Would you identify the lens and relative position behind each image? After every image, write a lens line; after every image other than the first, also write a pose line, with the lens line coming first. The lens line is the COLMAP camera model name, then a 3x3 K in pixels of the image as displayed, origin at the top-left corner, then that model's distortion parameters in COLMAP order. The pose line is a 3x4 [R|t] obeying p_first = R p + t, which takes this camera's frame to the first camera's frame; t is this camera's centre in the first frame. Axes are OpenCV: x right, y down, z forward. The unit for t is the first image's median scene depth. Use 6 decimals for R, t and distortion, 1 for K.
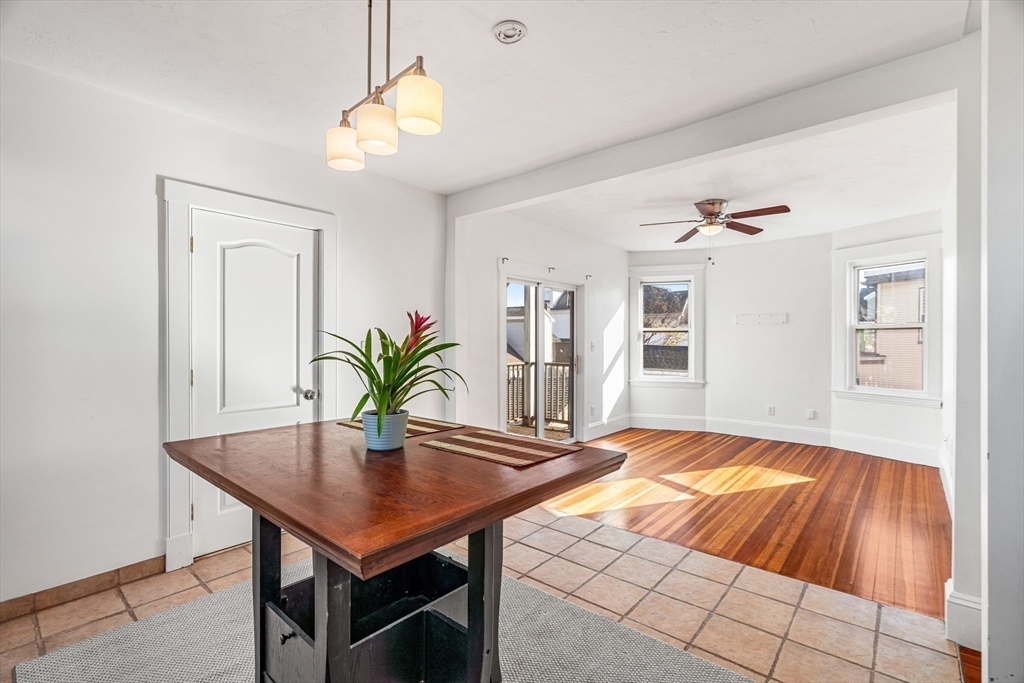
lens RADIAL K [[462.9, 0, 512.9], [0, 462.9, 342.4], [0, 0, 1]] dist [-0.010386, 0.001975]
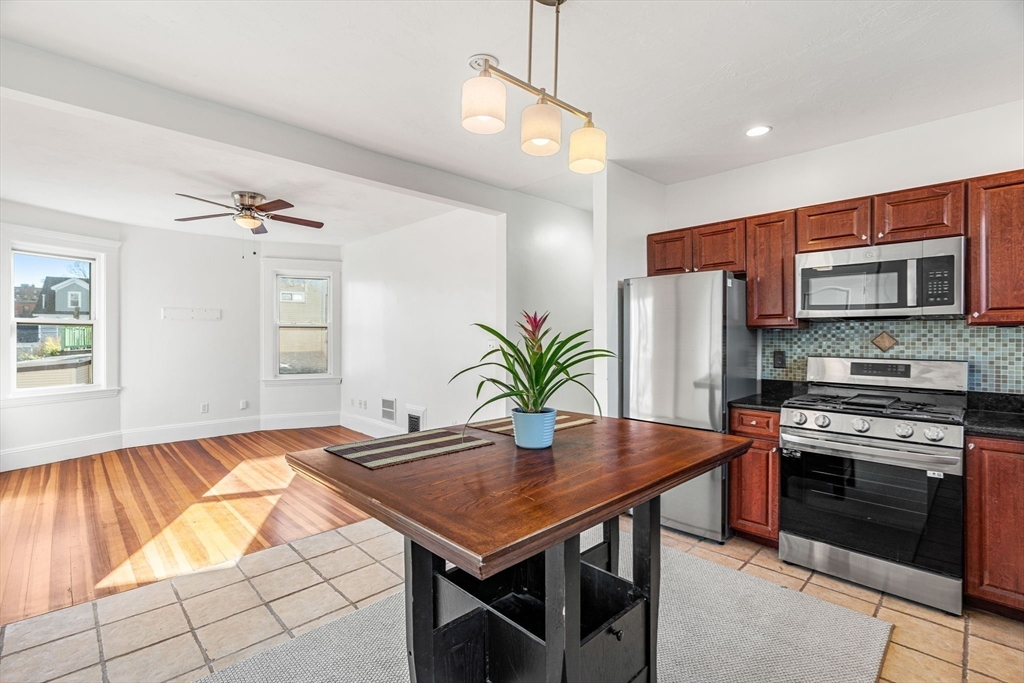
lens RADIAL K [[462.9, 0, 511.2], [0, 462.9, 336.4], [0, 0, 1]] dist [-0.010386, 0.001975]
pose [[0.089226, -0.002351, 0.996009, -0.382420], [0.003383, 0.999992, 0.002057, -0.004527], [-0.996006, 0.003186, 0.089234, 0.285236]]
